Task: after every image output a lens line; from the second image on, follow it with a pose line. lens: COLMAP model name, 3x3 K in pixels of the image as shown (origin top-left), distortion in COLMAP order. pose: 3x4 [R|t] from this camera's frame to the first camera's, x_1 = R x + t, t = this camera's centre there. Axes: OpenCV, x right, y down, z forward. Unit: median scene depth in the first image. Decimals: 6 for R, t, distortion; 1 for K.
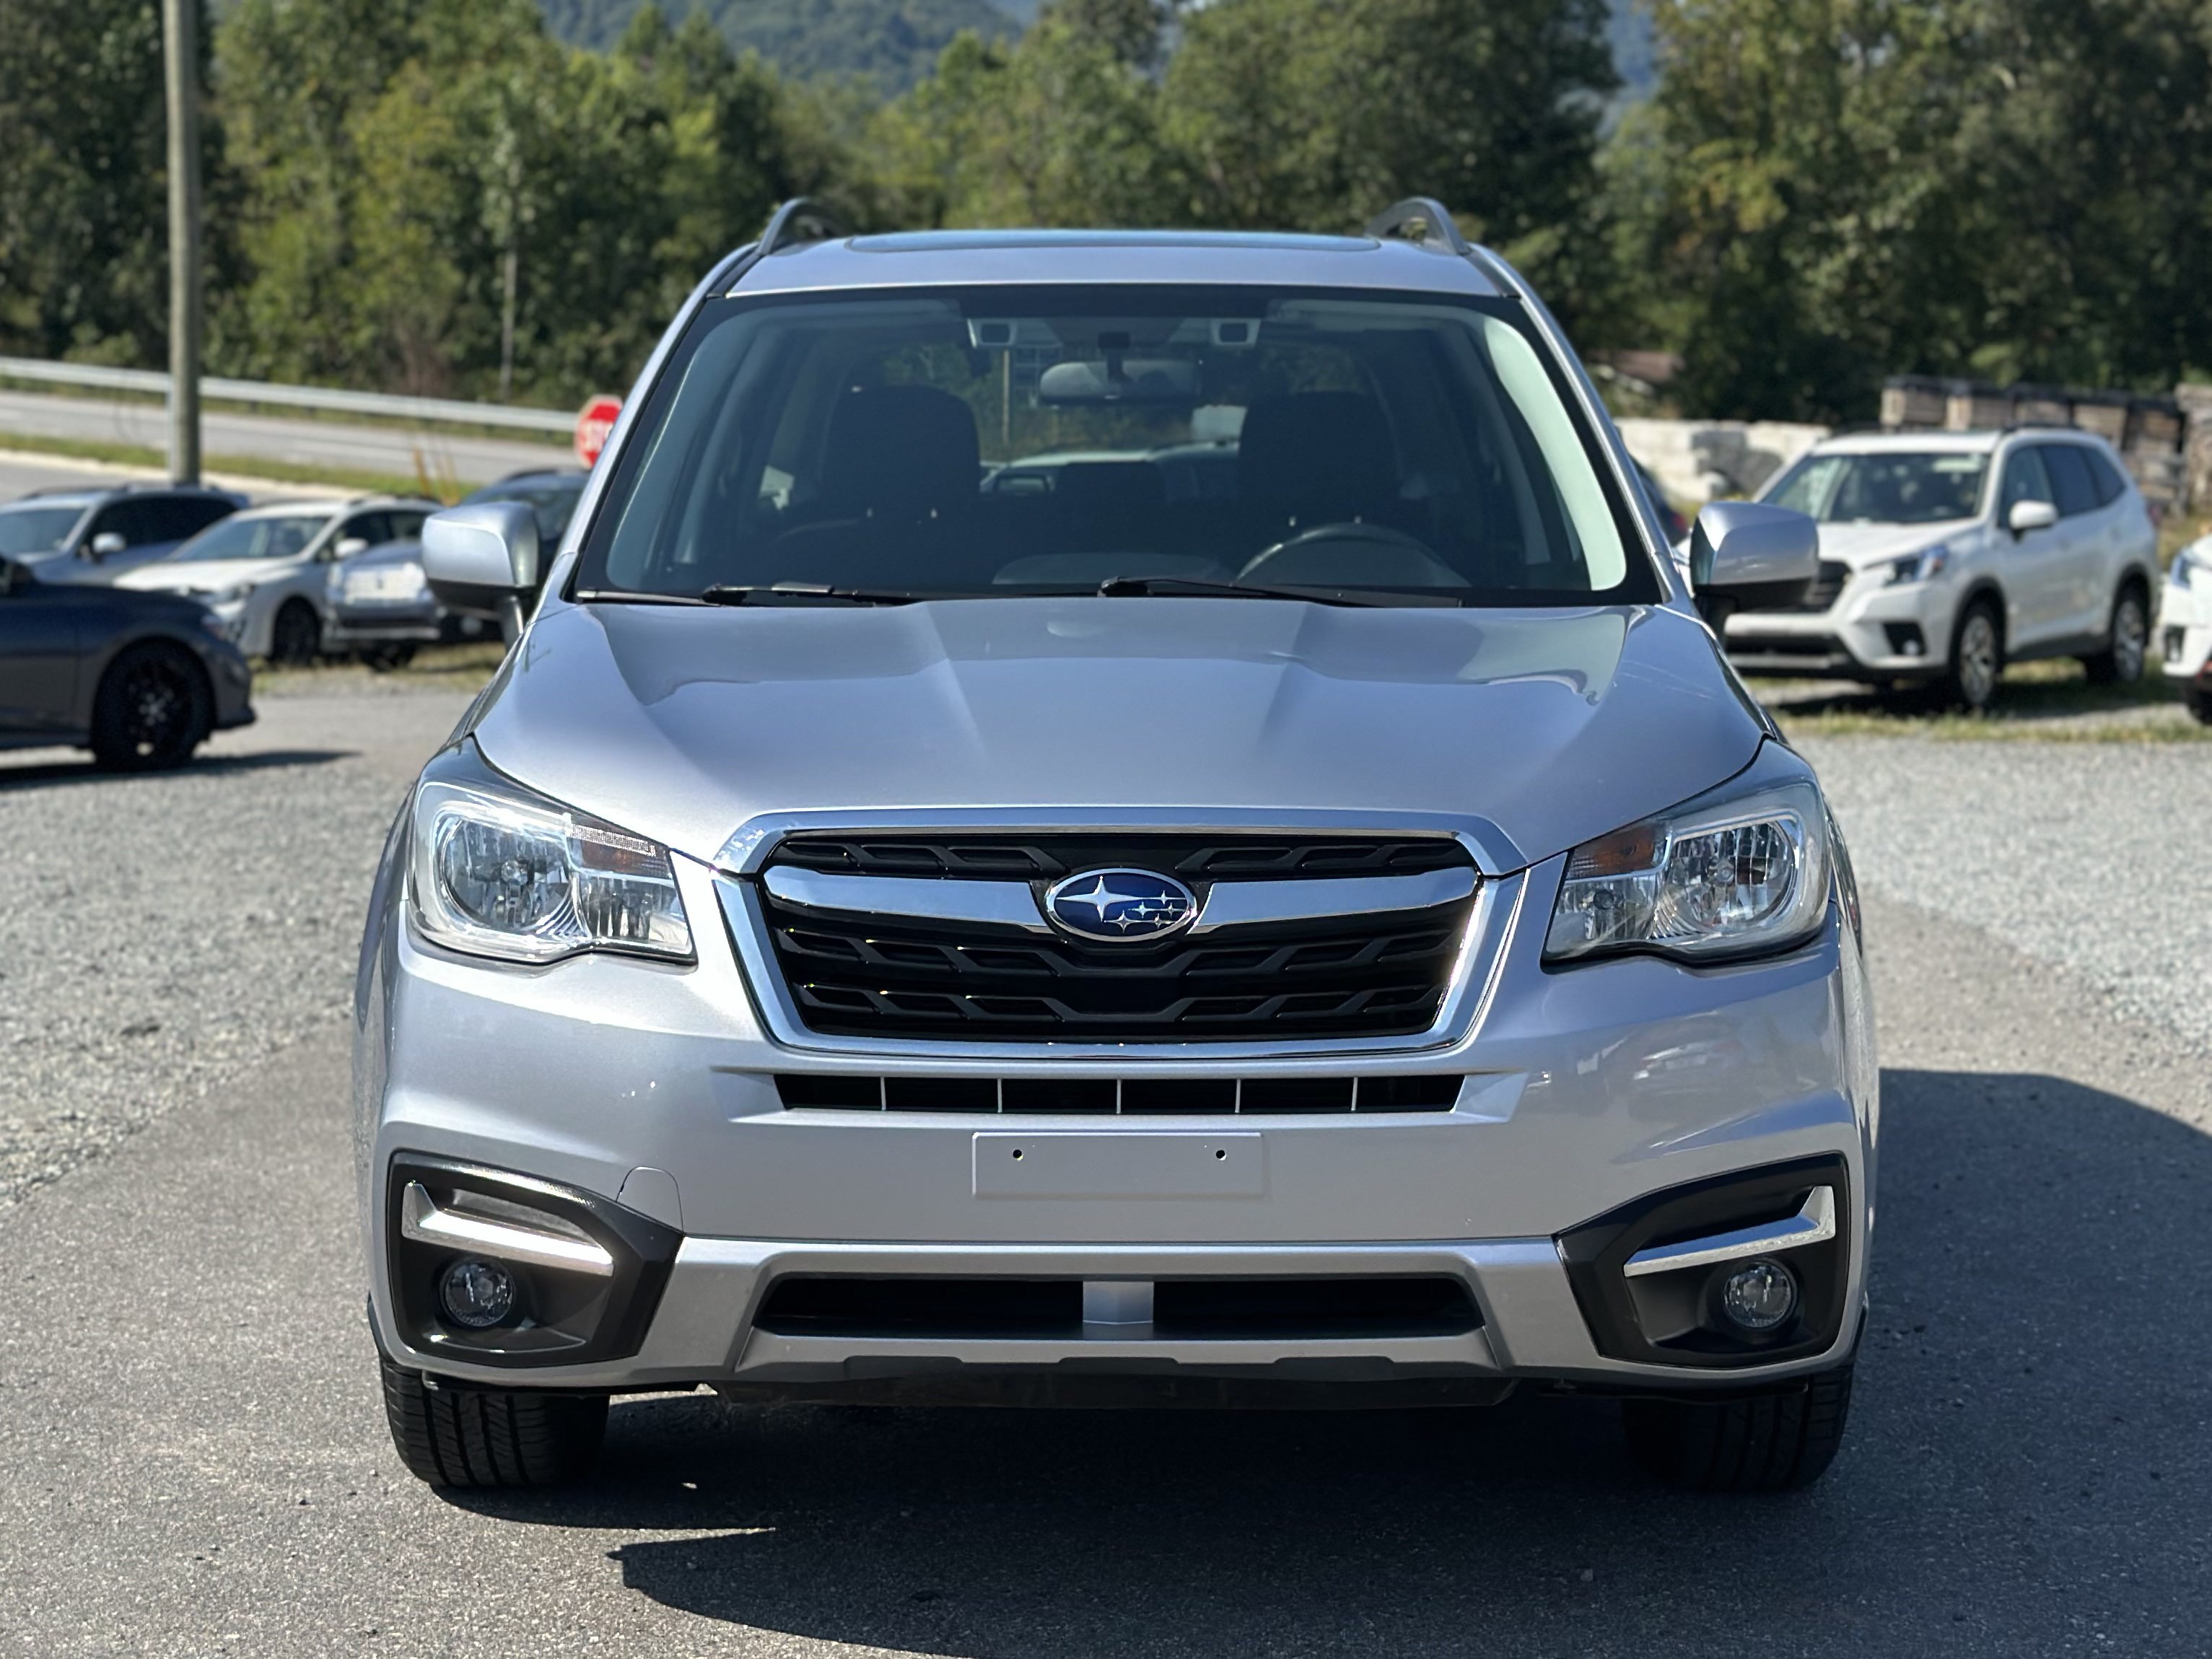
lens RADIAL K [[5182.5, 0, 1106.0], [0, 5182.5, 829.5], [0, 0, 1]] dist [0.367077, -0.700370]
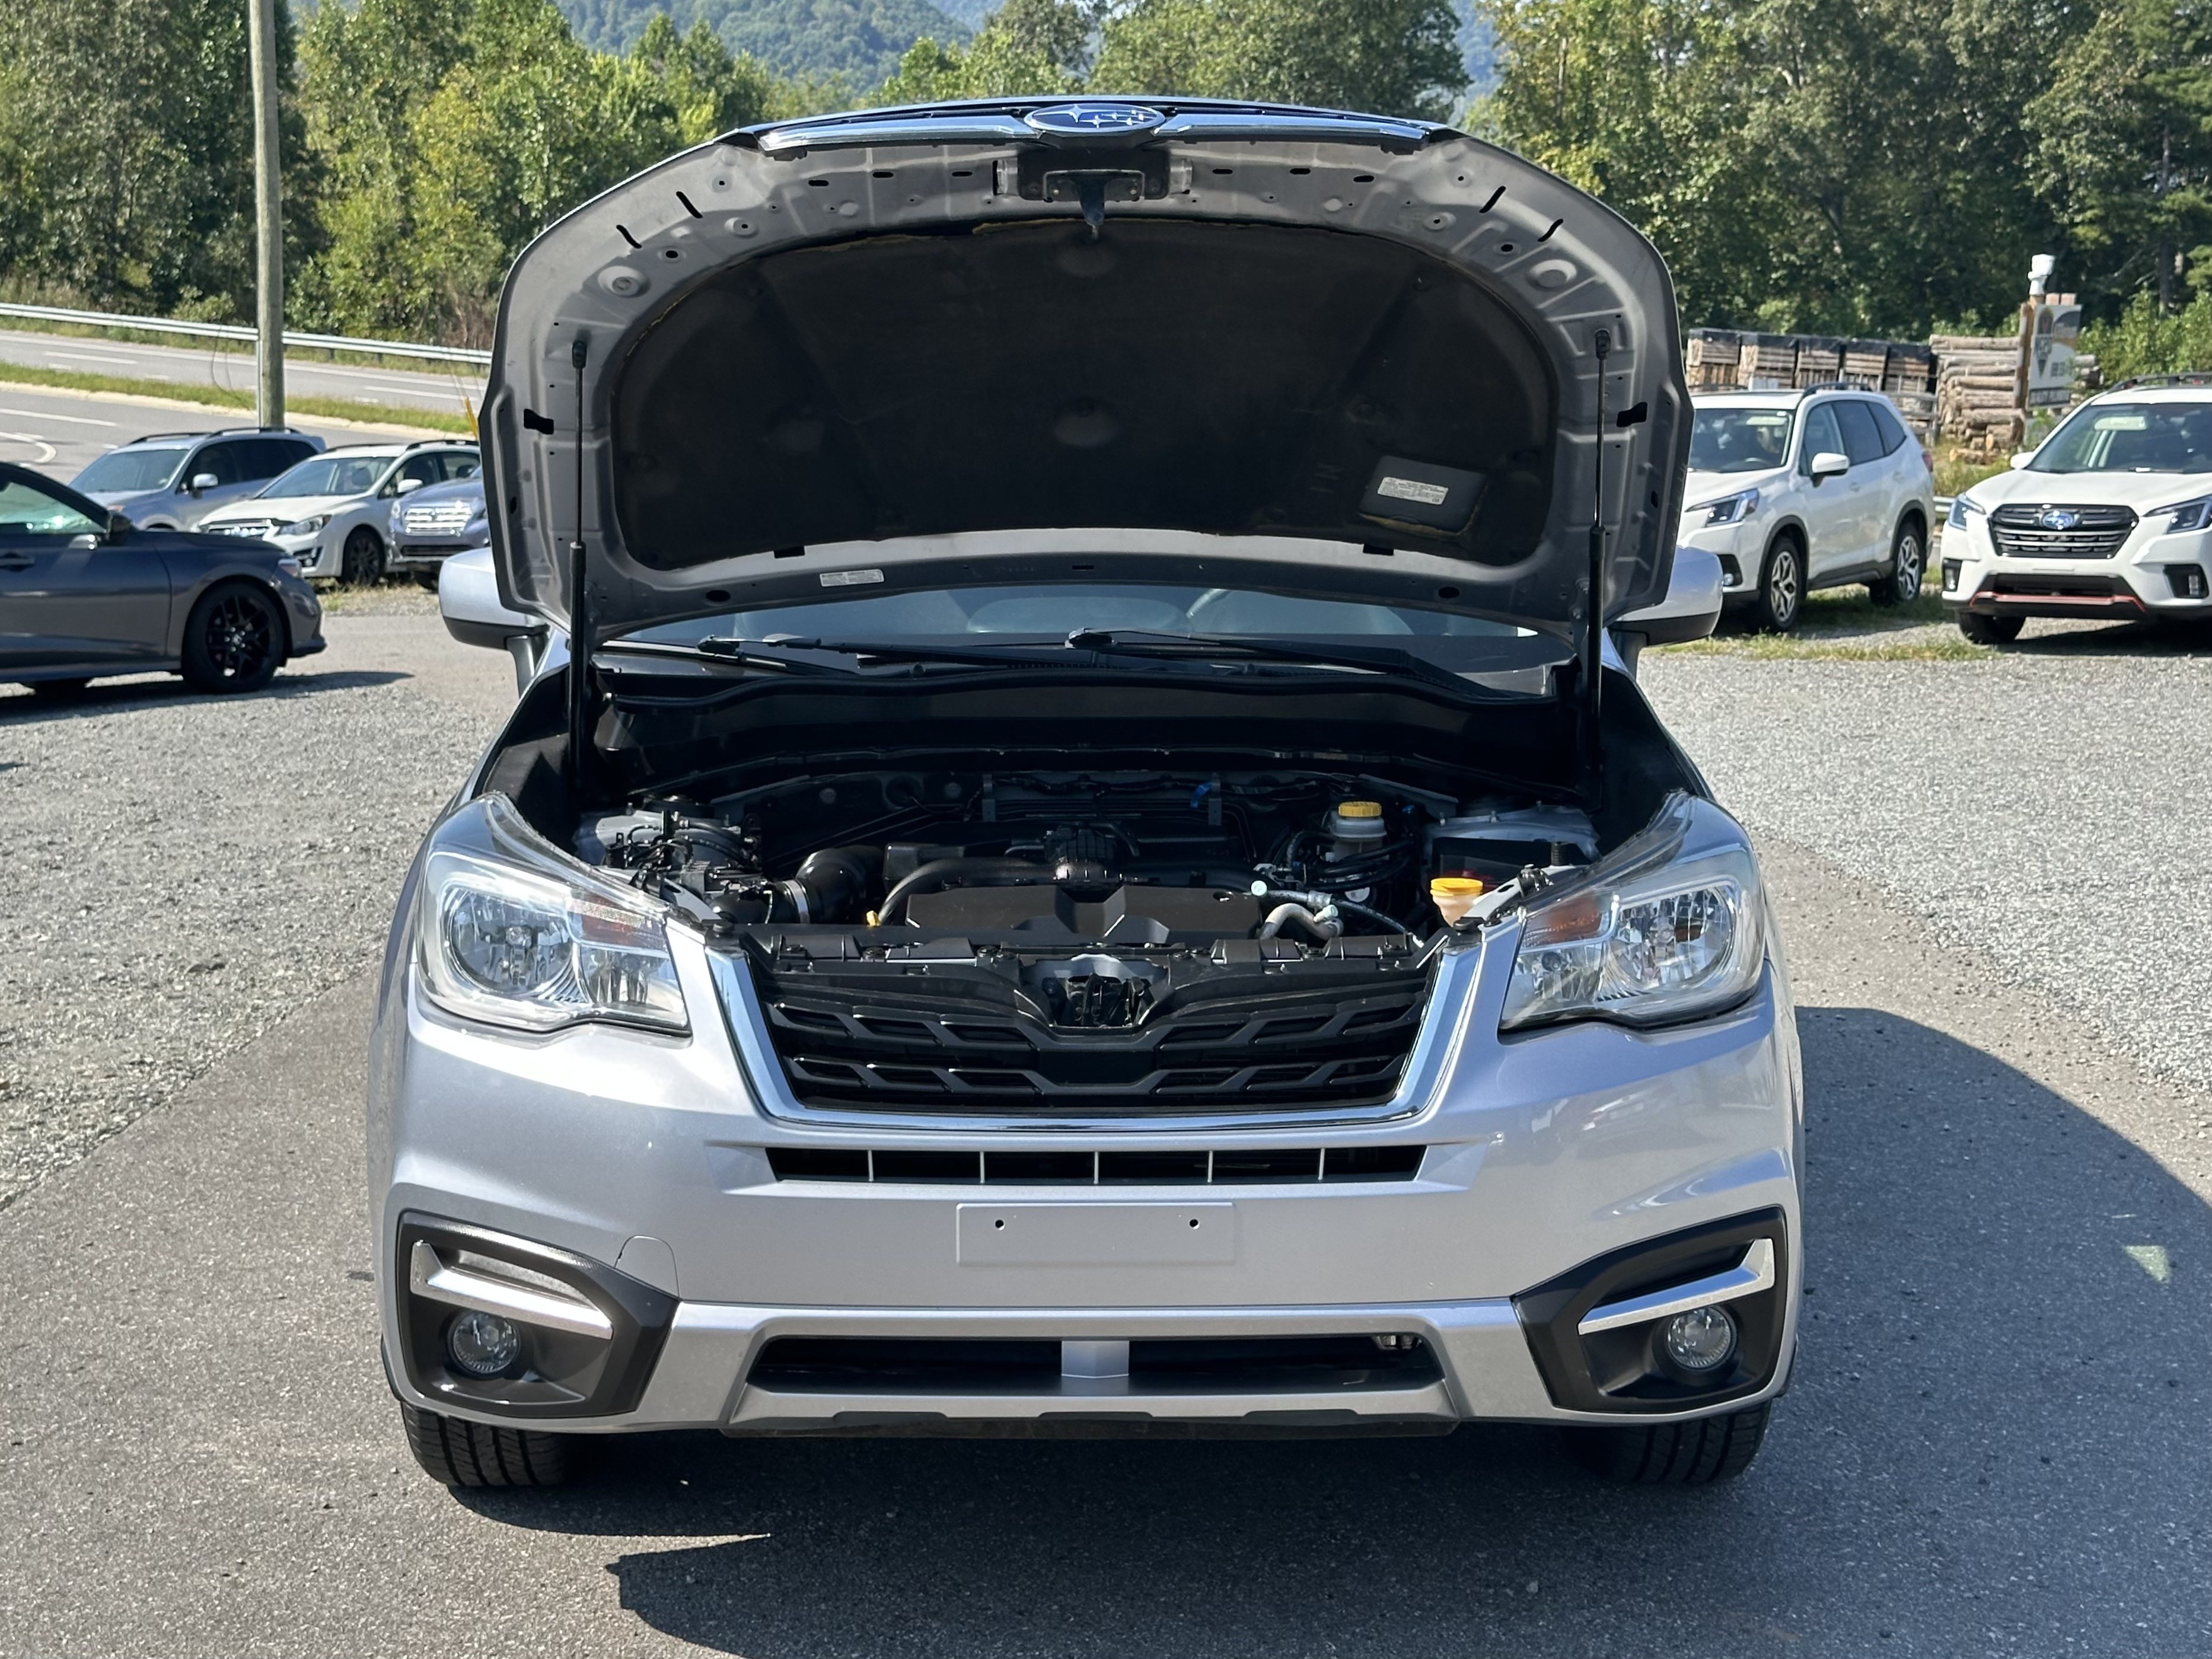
lens RADIAL K [[4108.3, 0, 1105.3], [0, 4108.3, 781.2], [0, 0, 1]] dist [0.387178, -1.211056]
pose [[0.999844, -0.004549, 0.017093, -0.006355], [0.004004, 0.999486, 0.031804, -0.035317], [-0.017229, -0.031731, 0.999348, 0.114750]]
